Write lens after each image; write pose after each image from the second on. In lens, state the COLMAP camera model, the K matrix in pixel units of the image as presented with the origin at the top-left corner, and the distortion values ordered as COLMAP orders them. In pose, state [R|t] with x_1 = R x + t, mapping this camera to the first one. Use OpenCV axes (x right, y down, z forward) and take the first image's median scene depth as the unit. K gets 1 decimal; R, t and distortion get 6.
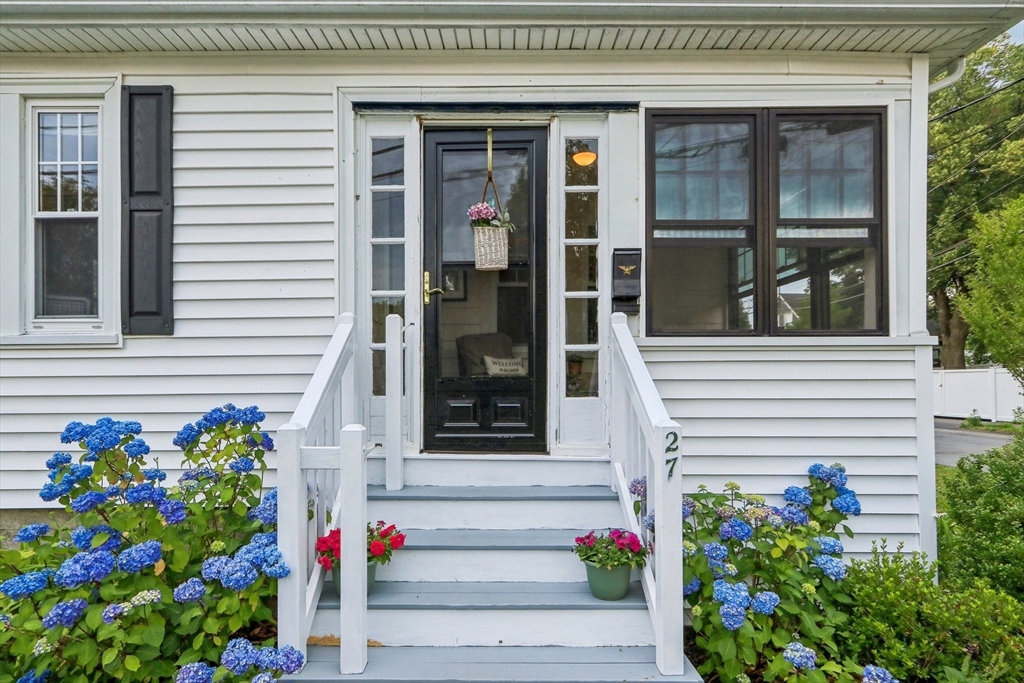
lens RADIAL K [[541.3, 0, 488.1], [0, 541.3, 372.2], [0, 0, 1]] dist [0.000115, 0.000277]
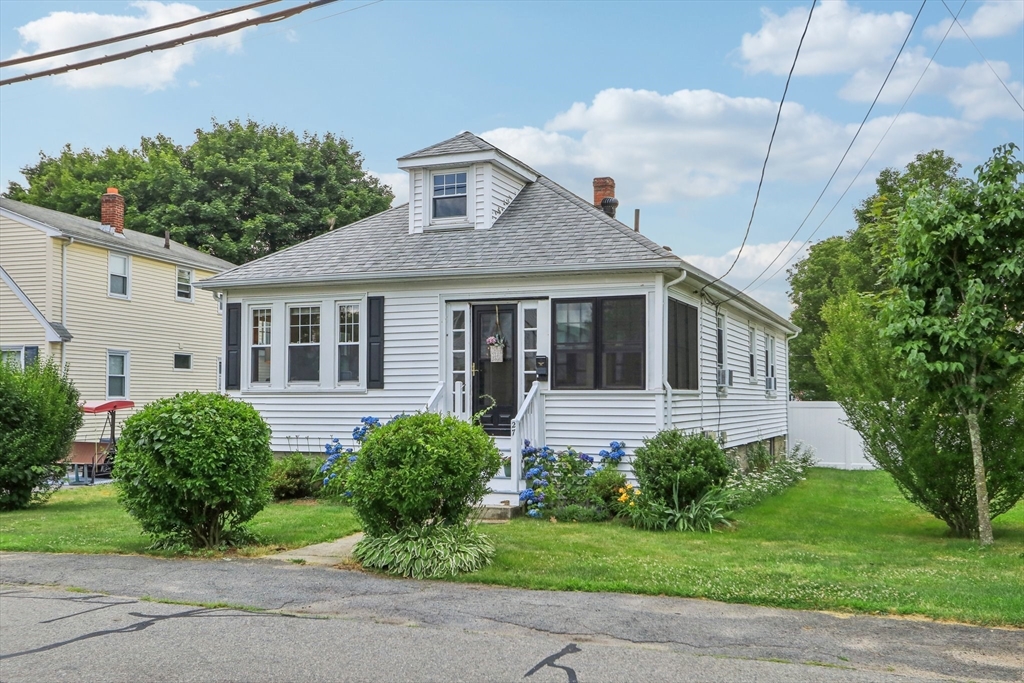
lens RADIAL K [[989.9, 0, 512.0], [0, 989.9, 341.5], [0, 0, 1]] dist [0.012679, 0.004976]
pose [[0.928593, -0.016774, -0.370721, 1.782674], [-0.000118, 0.998965, -0.045495, -0.080042], [0.371101, 0.042290, 0.927629, -3.236061]]
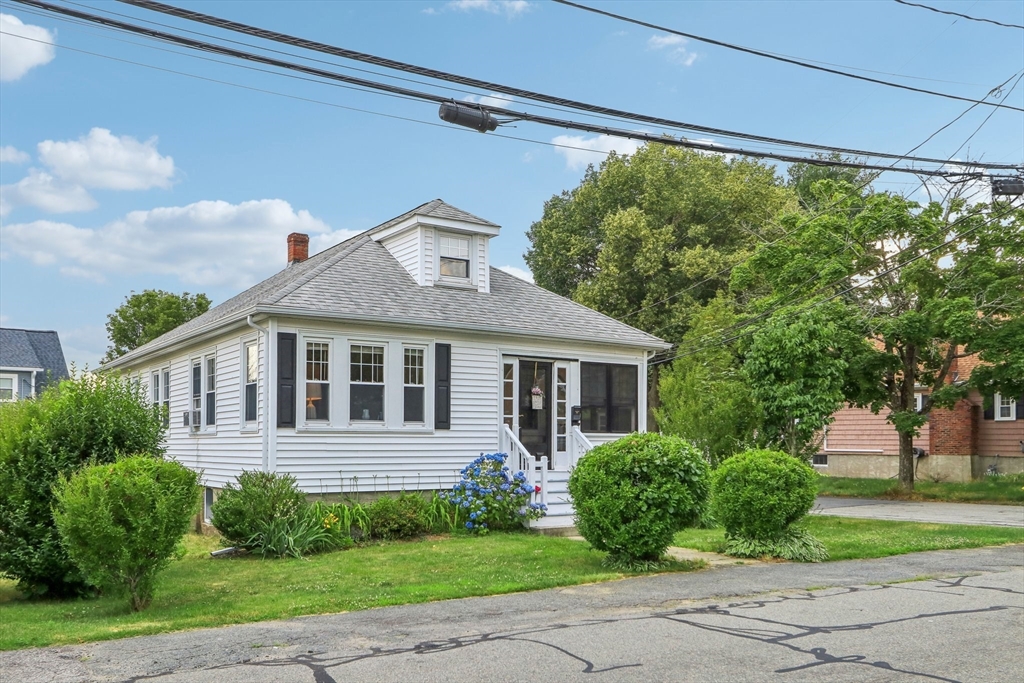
lens RADIAL K [[928.3, 0, 511.1], [0, 928.3, 394.7], [0, 0, 1]] dist [0.065652, 0.000751]
pose [[0.831038, 0.037095, 0.554978, -3.025383], [-0.013643, 0.998833, -0.046333, -0.030067], [-0.556049, 0.030933, 0.830574, -3.254497]]
